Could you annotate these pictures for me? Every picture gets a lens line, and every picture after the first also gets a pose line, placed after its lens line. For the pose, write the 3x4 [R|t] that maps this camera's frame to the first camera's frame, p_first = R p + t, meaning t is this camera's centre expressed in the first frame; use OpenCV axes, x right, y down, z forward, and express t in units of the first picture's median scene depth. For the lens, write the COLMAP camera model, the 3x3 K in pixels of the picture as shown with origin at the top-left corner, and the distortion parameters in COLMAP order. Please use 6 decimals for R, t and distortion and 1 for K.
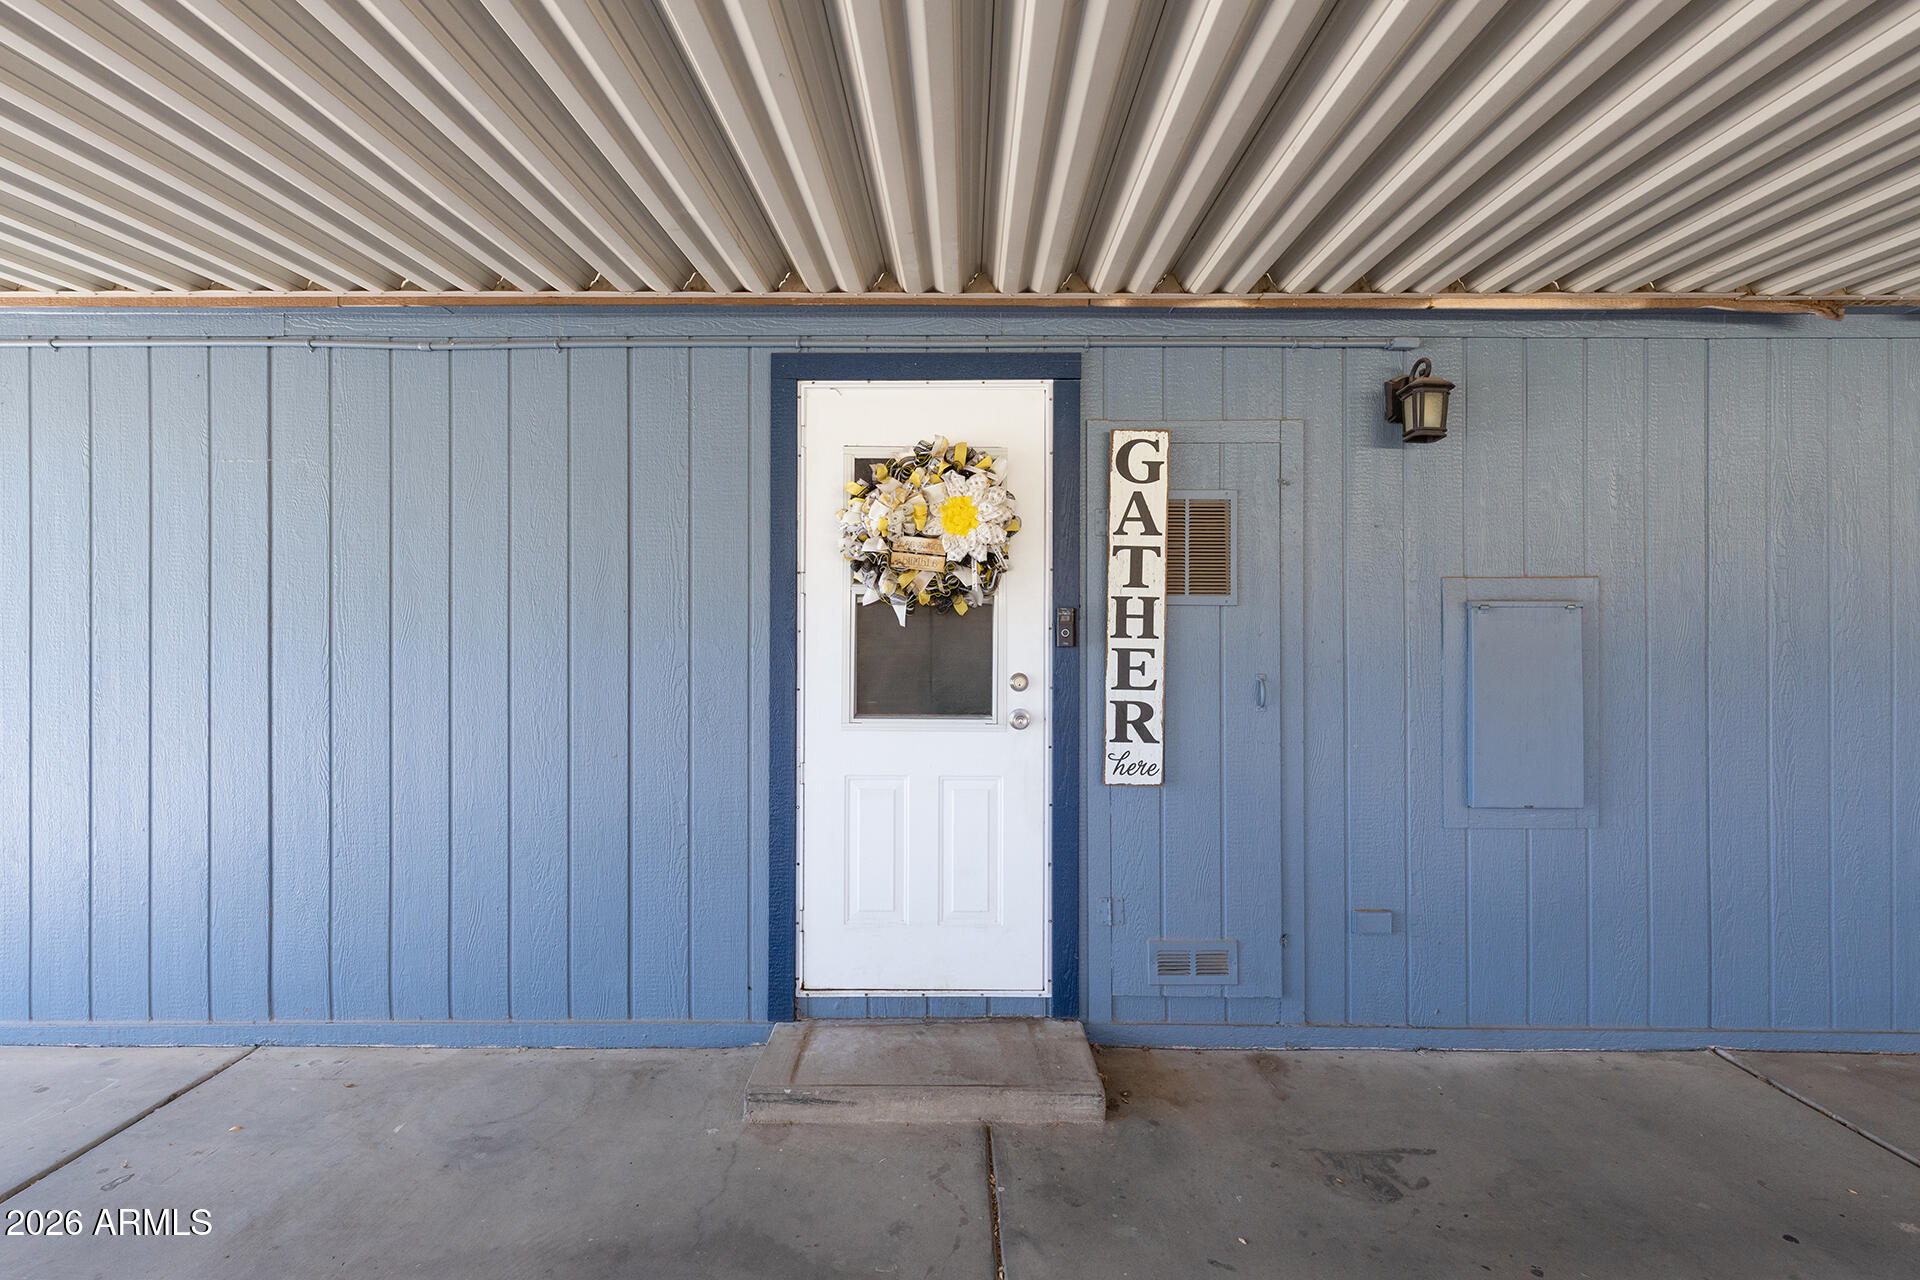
lens RADIAL K [[885.2, 0, 960.0], [0, 885.2, 640.0], [0, 0, 1]] dist [0.001093, -0.000128]
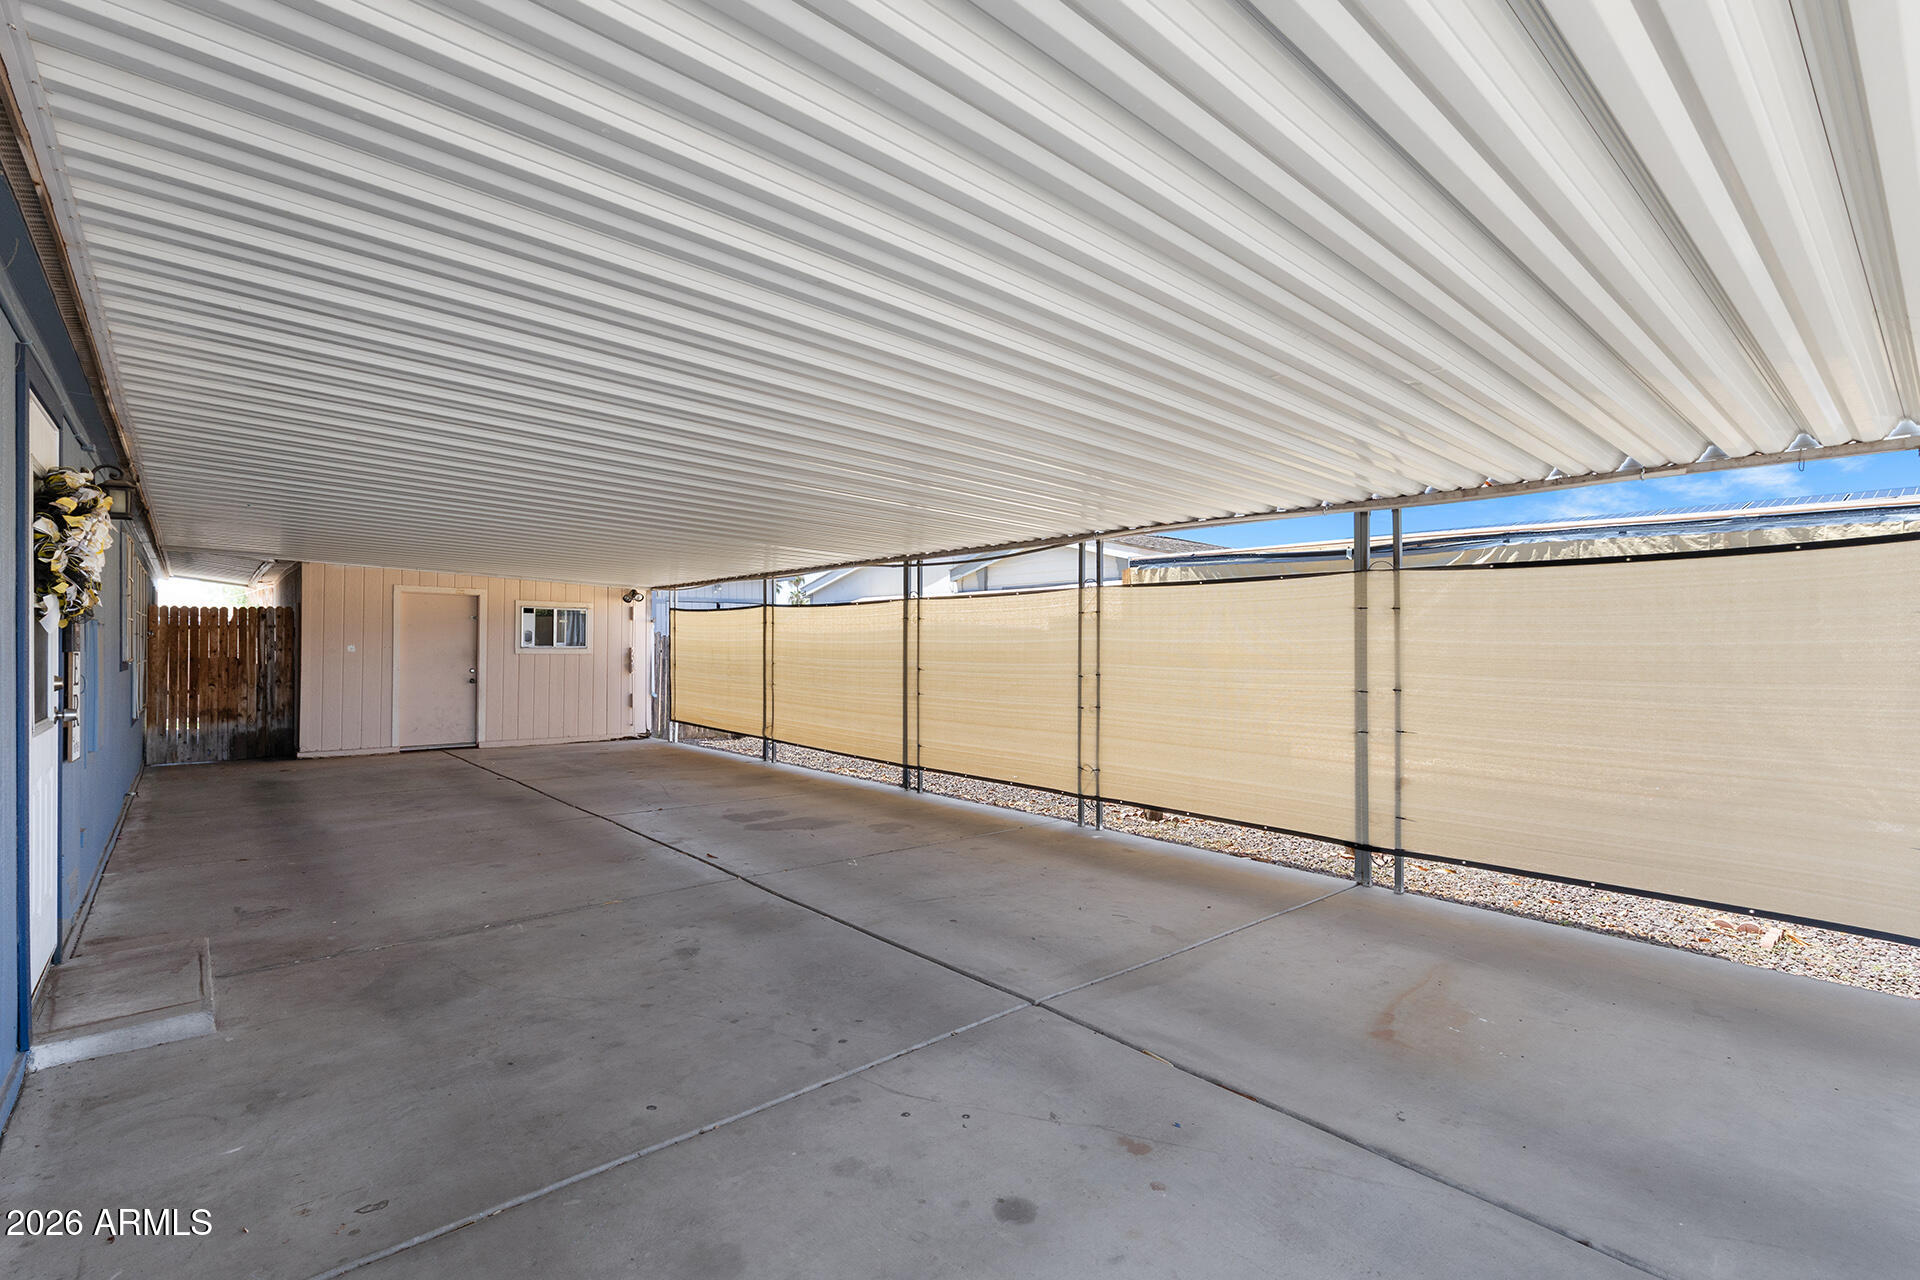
lens RADIAL K [[885.2, 0, 960.0], [0, 885.2, 640.0], [0, 0, 1]] dist [0.001093, -0.000128]
pose [[-0.665406, 0.003904, 0.746472, -1.708541], [-0.004811, 0.999943, -0.009519, -0.005571], [-0.746466, -0.009926, -0.665349, 0.952051]]
